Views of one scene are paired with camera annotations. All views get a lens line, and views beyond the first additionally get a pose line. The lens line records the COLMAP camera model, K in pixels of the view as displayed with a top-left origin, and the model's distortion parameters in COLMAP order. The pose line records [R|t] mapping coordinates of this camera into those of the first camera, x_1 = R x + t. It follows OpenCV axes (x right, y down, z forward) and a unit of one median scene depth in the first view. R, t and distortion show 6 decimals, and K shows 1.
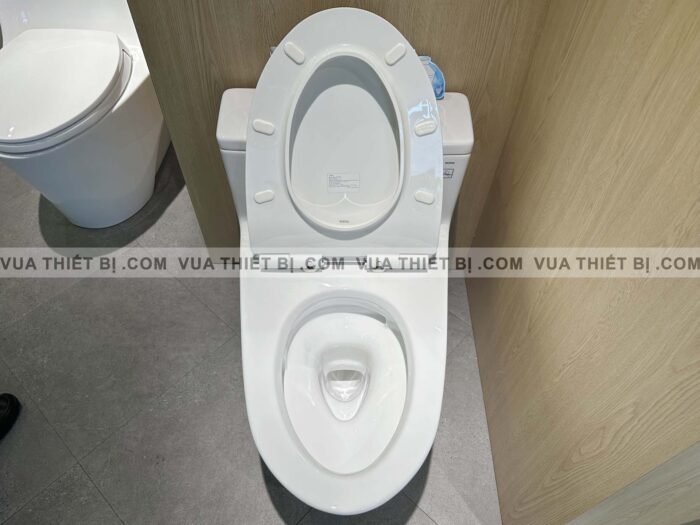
lens RADIAL K [[527.4, 0, 350.5], [0, 527.4, 275.6], [0, 0, 1]] dist [-0.003632, -0.002796]
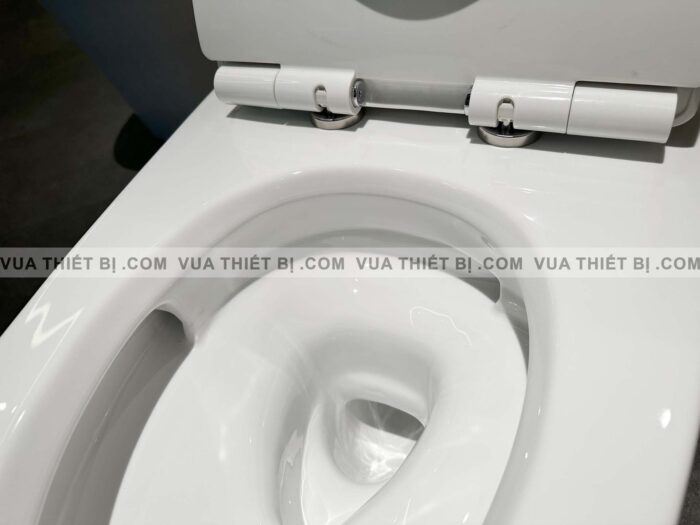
lens RADIAL K [[539.2, 0, 339.0], [0, 539.2, 281.9], [0, 0, 1]] dist [0.056864, -0.146127]
pose [[0.887748, 0.203218, -0.413044, 0.118196], [-0.230769, 0.972854, -0.017343, 0.109061], [0.398307, 0.110714, 0.910546, 0.637610]]
